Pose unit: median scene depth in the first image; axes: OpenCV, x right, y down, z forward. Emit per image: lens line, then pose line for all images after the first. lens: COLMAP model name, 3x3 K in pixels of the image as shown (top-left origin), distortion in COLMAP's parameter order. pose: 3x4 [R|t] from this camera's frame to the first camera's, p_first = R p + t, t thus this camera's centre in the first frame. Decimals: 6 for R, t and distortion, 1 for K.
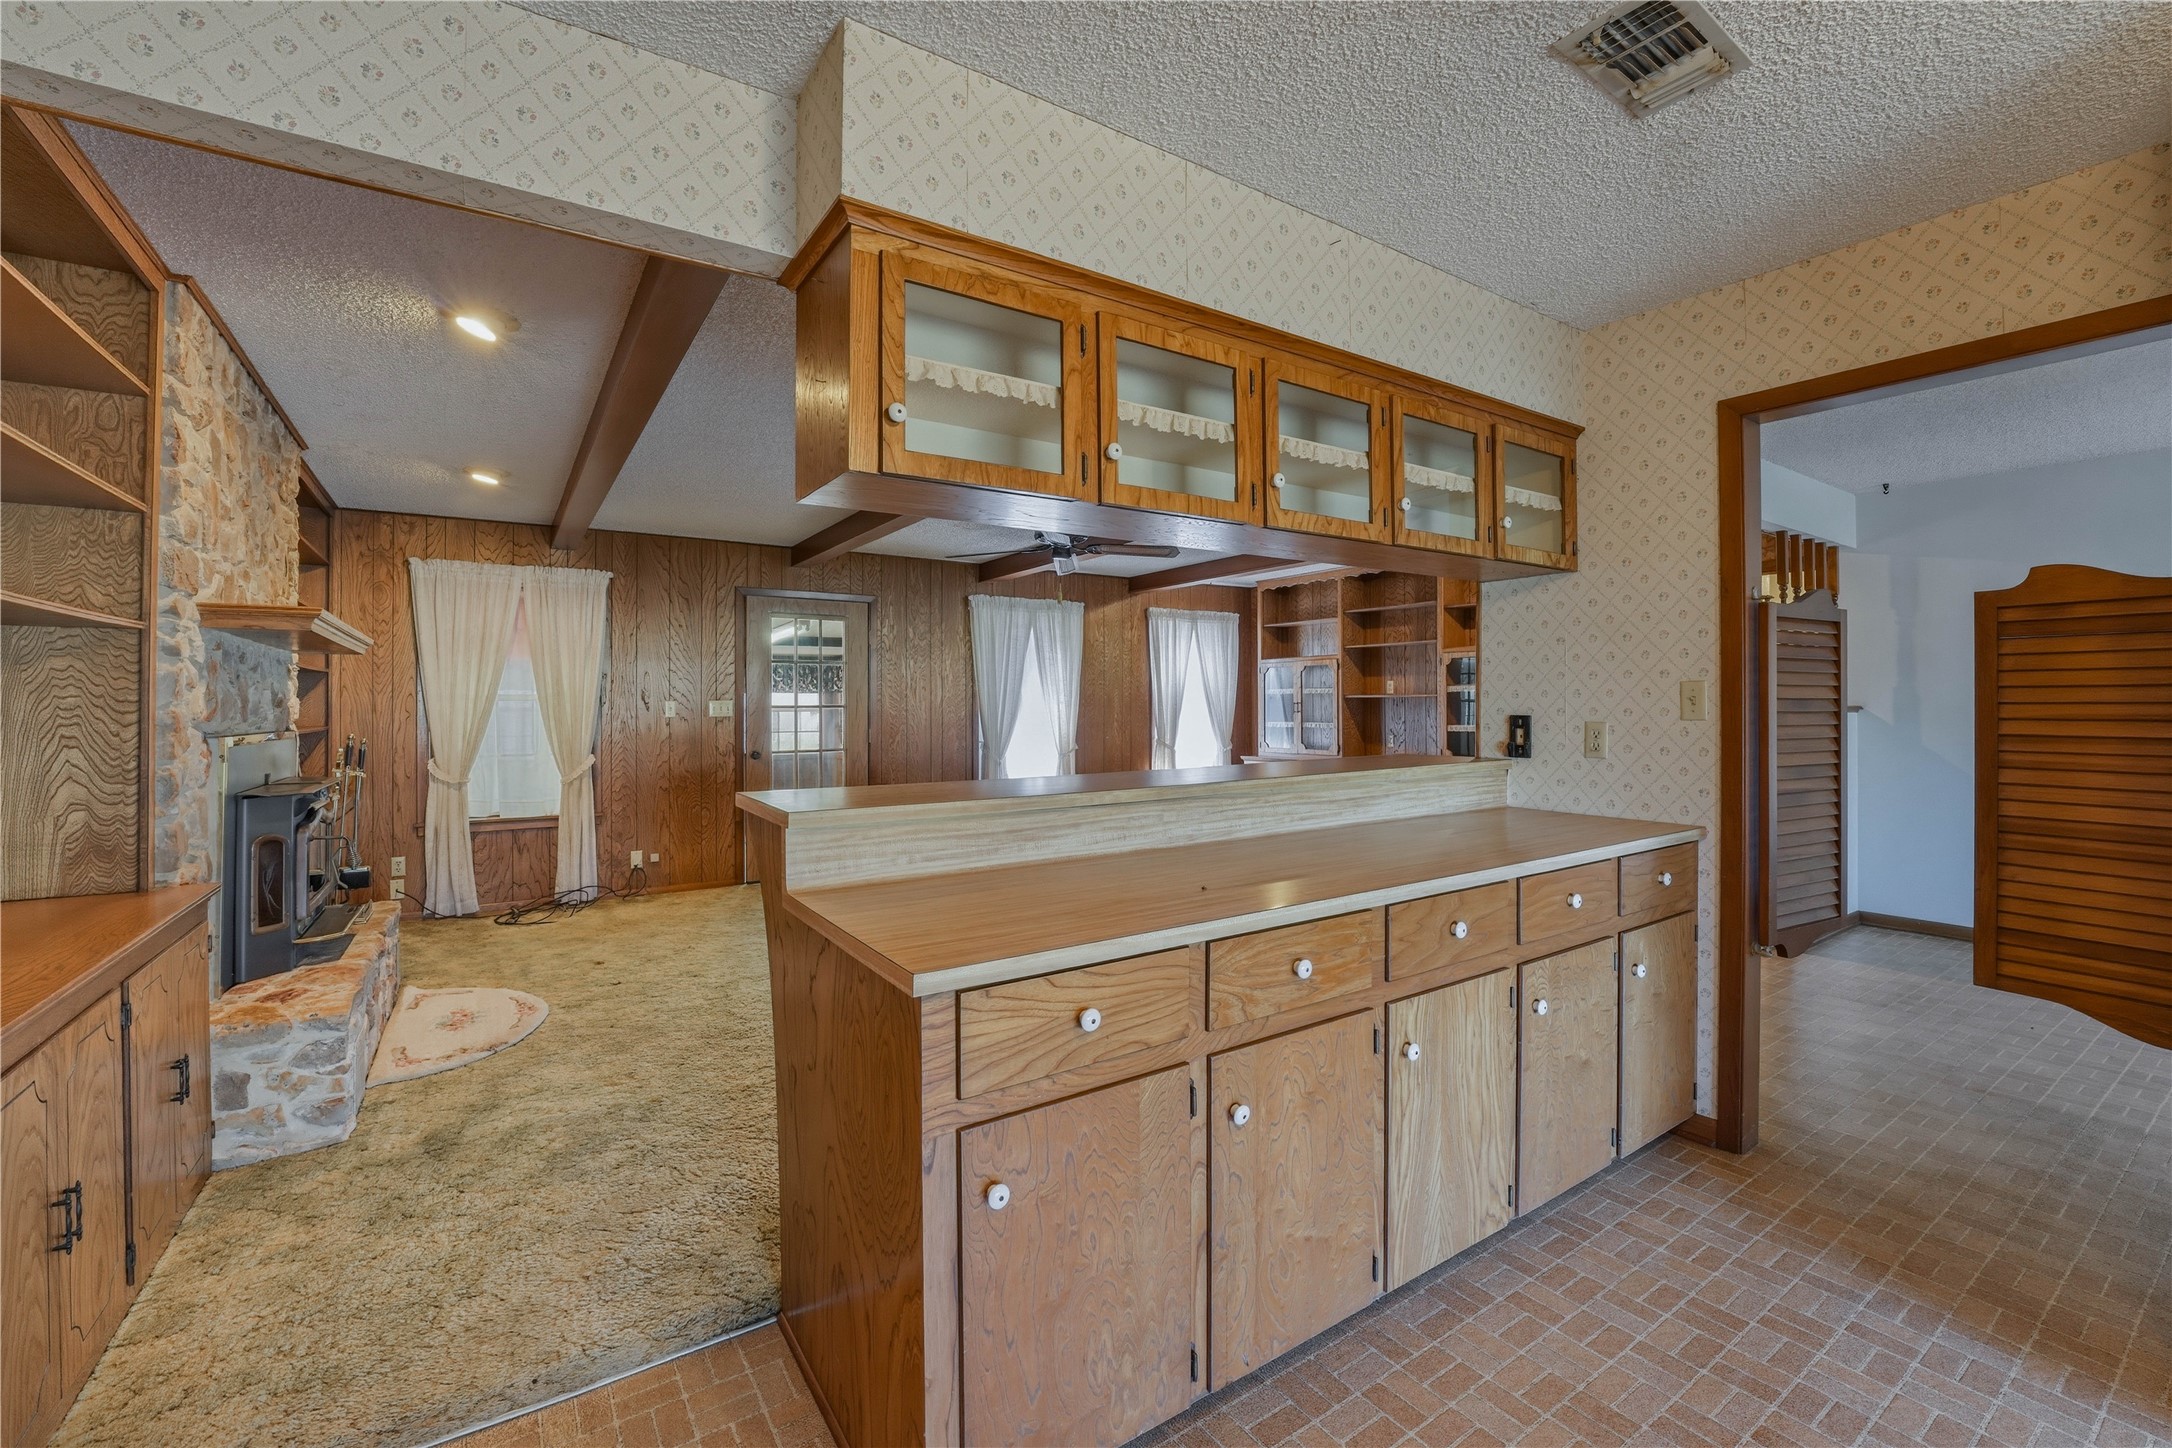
lens RADIAL K [[928.3, 0, 1095.6], [0, 928.3, 699.6], [0, 0, 1]] dist [-0.005723, -0.000056]
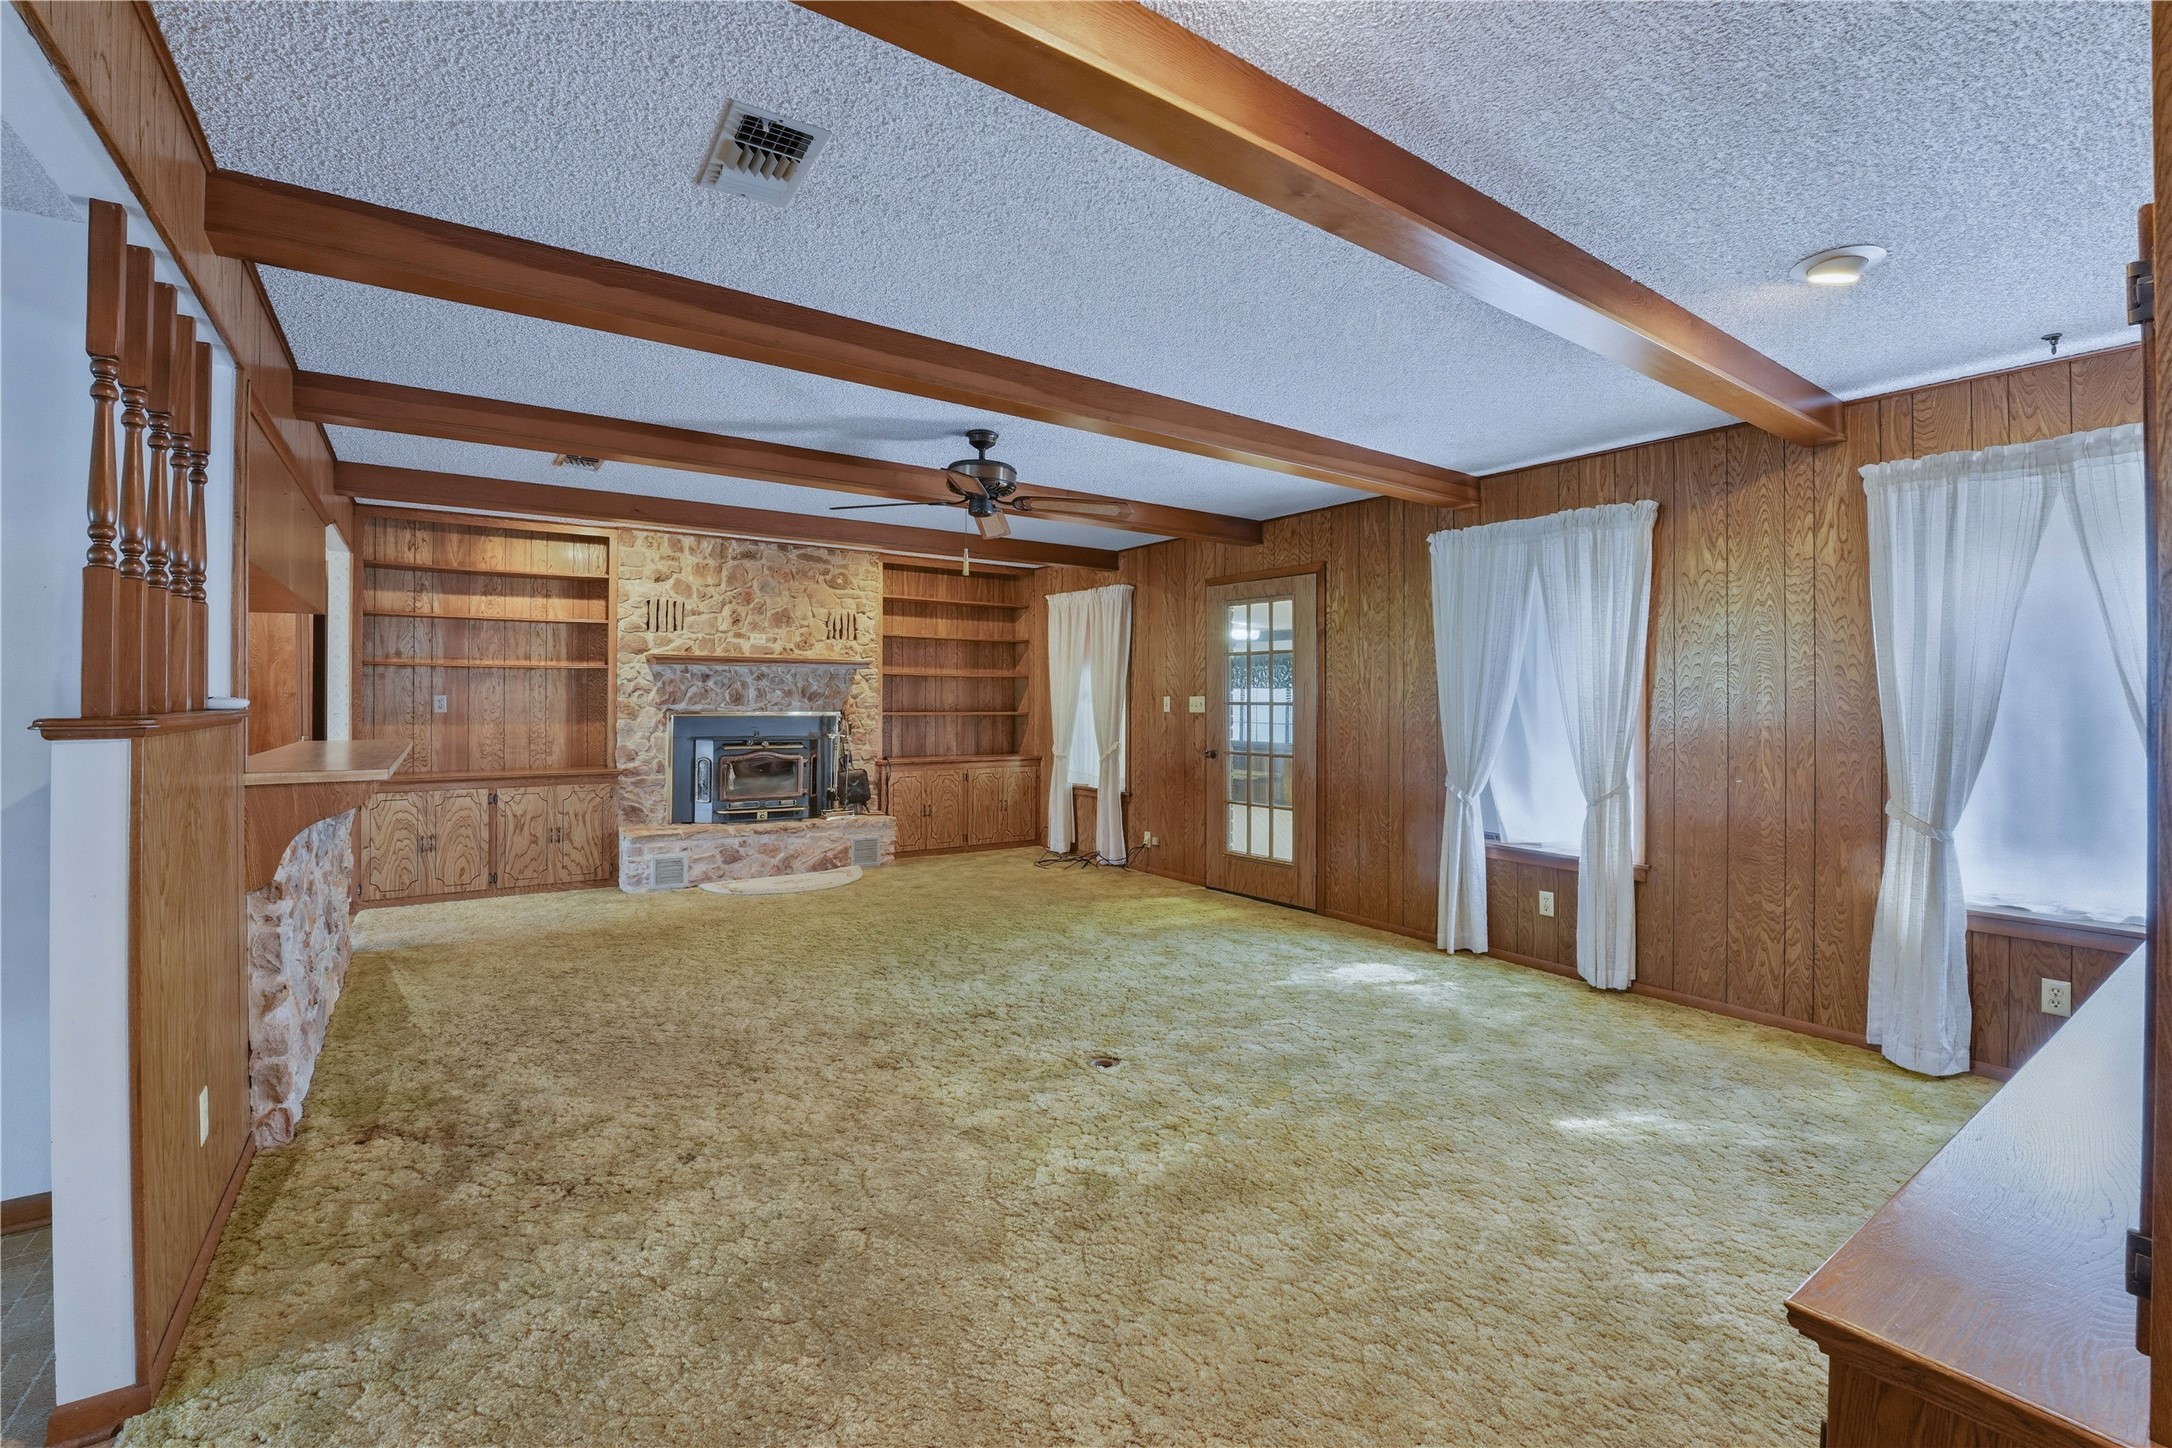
lens RADIAL K [[928.3, 0, 1095.6], [0, 928.3, 699.6], [0, 0, 1]] dist [-0.005723, -0.000056]
pose [[0.023863, 0.004148, -0.999707, 0.553305], [-0.005594, 0.999976, 0.004016, 0.001074], [0.999700, 0.005496, 0.023886, 0.819704]]
